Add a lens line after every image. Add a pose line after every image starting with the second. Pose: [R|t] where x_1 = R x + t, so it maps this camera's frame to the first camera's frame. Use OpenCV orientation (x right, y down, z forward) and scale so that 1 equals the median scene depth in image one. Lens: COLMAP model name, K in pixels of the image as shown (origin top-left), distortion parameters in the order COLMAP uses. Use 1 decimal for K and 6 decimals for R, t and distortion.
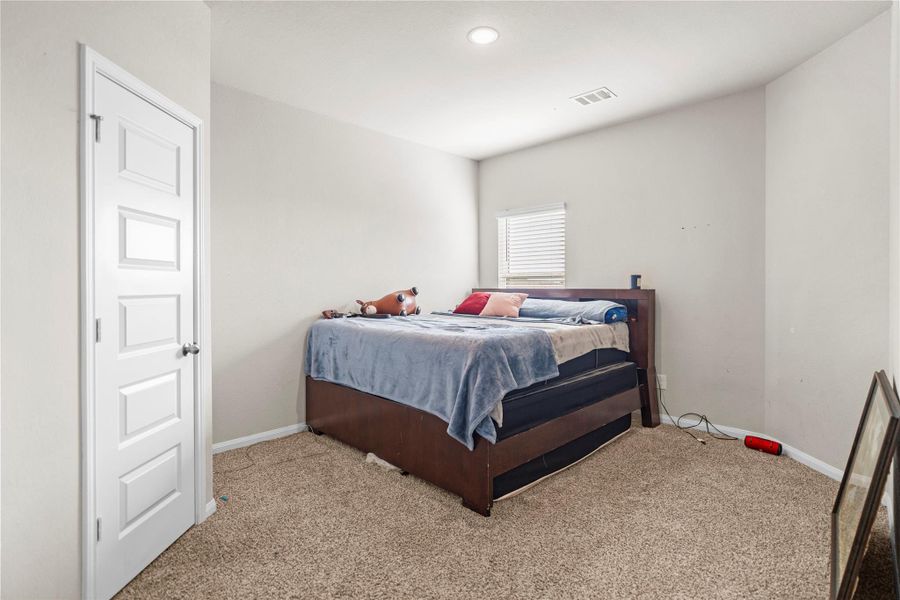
lens RADIAL K [[436.3, 0, 449.0], [0, 436.3, 287.1], [0, 0, 1]] dist [0.000332, -0.000122]
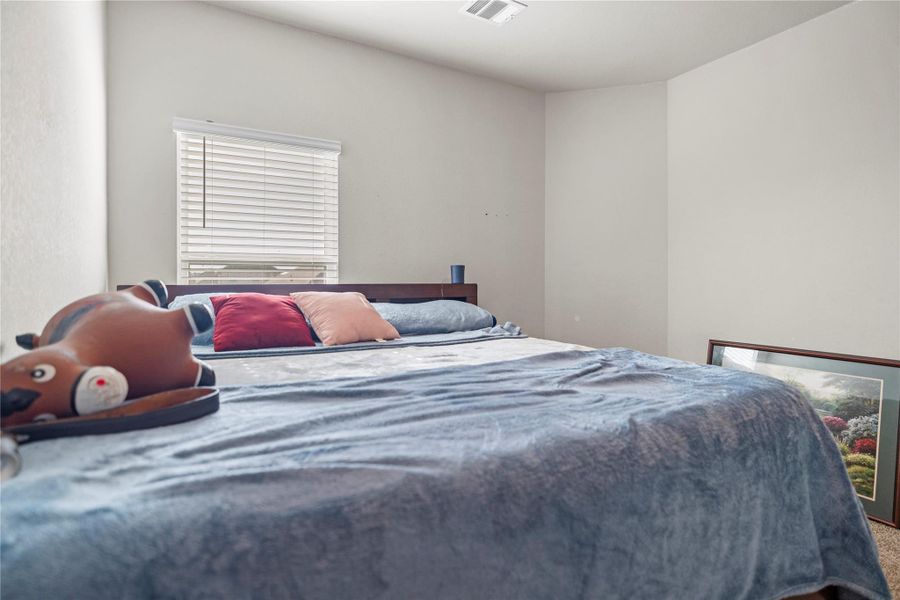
lens RADIAL K [[436.3, 0, 449.0], [0, 436.3, 287.1], [0, 0, 1]] dist [0.000332, -0.000122]
pose [[0.284757, -0.008542, 0.958562, -0.319017], [0.005504, 0.999958, 0.007276, 0.004674], [-0.958584, 0.003204, 0.284792, 0.790114]]
